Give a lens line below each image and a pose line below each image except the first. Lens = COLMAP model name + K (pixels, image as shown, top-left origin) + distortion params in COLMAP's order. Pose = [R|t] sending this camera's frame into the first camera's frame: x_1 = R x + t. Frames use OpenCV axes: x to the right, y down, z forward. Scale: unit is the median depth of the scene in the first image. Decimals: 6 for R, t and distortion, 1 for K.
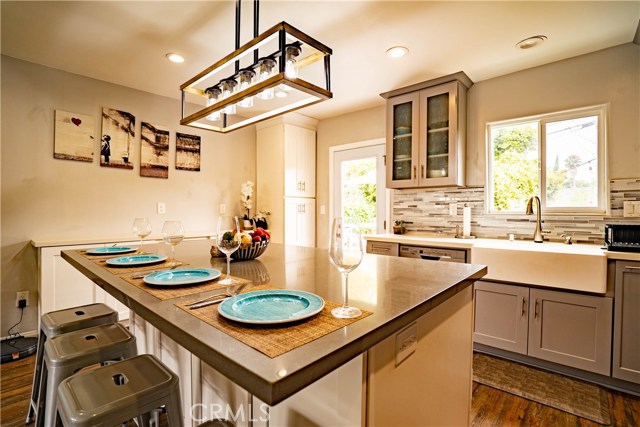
lens RADIAL K [[305.0, 0, 318.6], [0, 305.0, 213.4], [0, 0, 1]] dist [-0.004472, -0.000143]
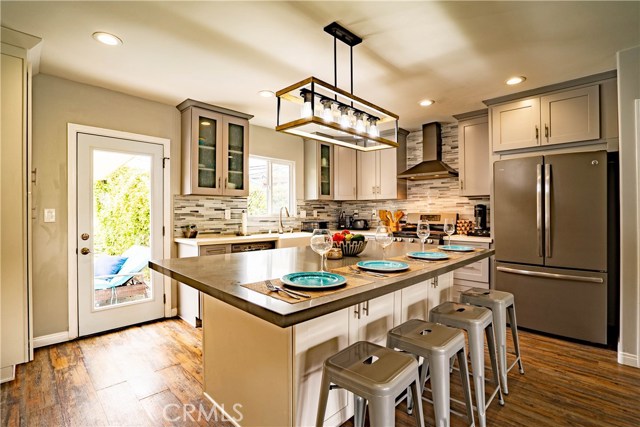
lens RADIAL K [[305.0, 0, 318.5], [0, 305.0, 211.7], [0, 0, 1]] dist [-0.004472, -0.000143]
pose [[0.064349, 0.000118, 0.997927, -0.774483], [0.010793, 0.999941, -0.000814, -0.018404], [-0.997869, 0.010823, 0.064344, 0.524742]]
